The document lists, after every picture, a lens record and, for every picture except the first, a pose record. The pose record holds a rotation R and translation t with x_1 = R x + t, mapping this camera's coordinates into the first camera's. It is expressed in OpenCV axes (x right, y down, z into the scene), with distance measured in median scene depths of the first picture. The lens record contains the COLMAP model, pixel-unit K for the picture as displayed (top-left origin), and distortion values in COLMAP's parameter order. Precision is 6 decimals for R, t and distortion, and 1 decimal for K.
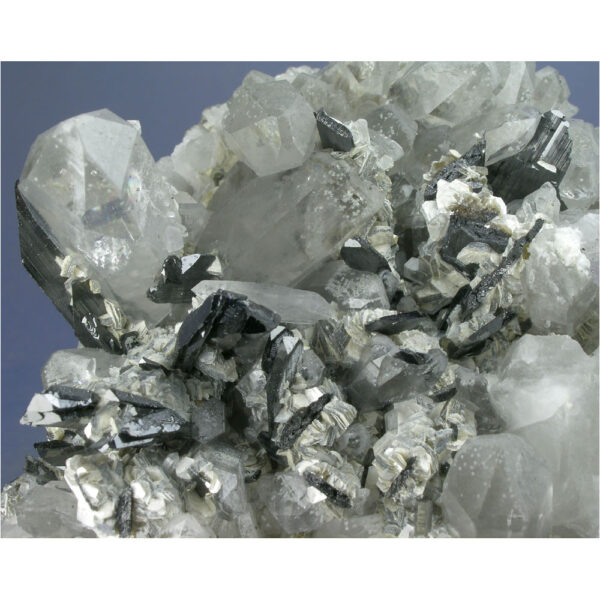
lens RADIAL K [[1356.8, 0, 300.0], [0, 1356.8, 300.0], [0, 0, 1]] dist [-0.097938, -0.995963]
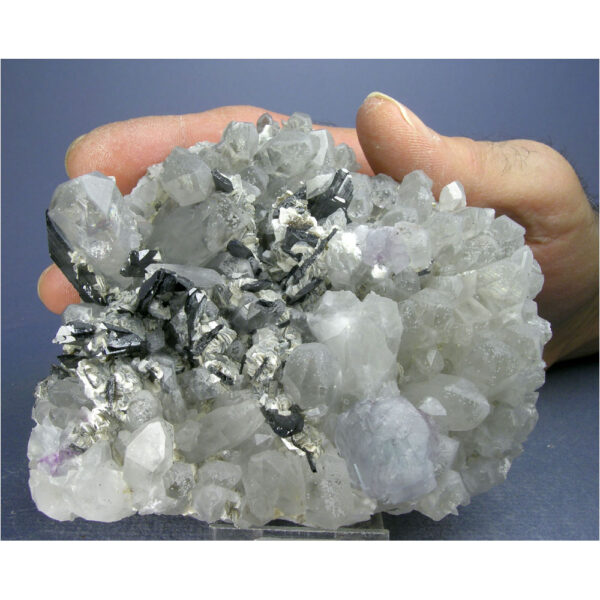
lens RADIAL K [[949.4, 0, 300.0], [0, 949.4, 300.0], [0, 0, 1]] dist [-0.032411, 0.005503]
pose [[0.995417, -0.015408, 0.094375, 0.006510], [0.013868, 0.999760, 0.016948, 0.015303], [-0.094613, -0.015561, 0.995392, -0.290036]]
